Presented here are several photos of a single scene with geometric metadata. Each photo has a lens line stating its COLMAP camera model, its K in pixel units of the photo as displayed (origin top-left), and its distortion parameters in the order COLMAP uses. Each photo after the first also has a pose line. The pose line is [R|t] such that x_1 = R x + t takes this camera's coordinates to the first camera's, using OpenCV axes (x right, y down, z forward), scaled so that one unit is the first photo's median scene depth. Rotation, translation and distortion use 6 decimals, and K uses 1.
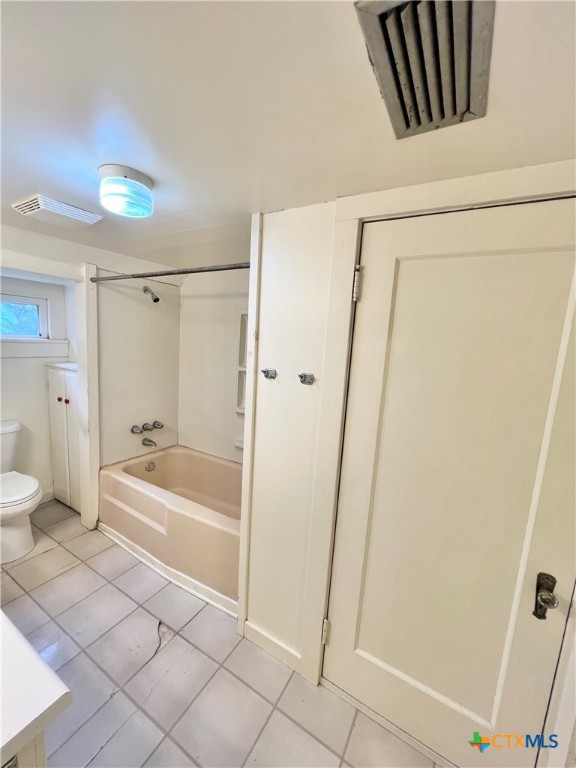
lens RADIAL K [[309.0, 0, 288.0], [0, 309.0, 384.0], [0, 0, 1]] dist [-0.002218, -0.000105]
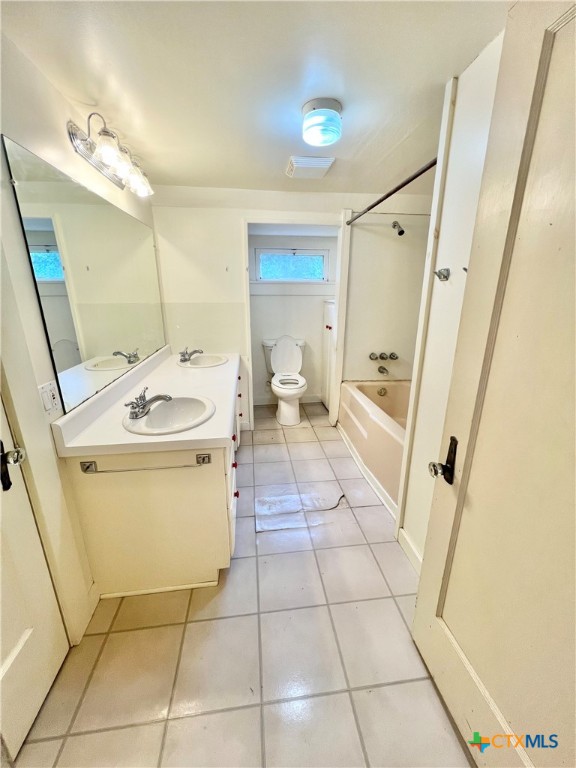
lens RADIAL K [[307.7, 0, 288.0], [0, 307.7, 384.0], [0, 0, 1]] dist [0.002484, 0.000288]
pose [[0.604353, 0.172402, -0.777840, 0.273518], [-0.081485, 0.984563, 0.154909, 0.116585], [0.792539, -0.030237, 0.609071, 0.053163]]
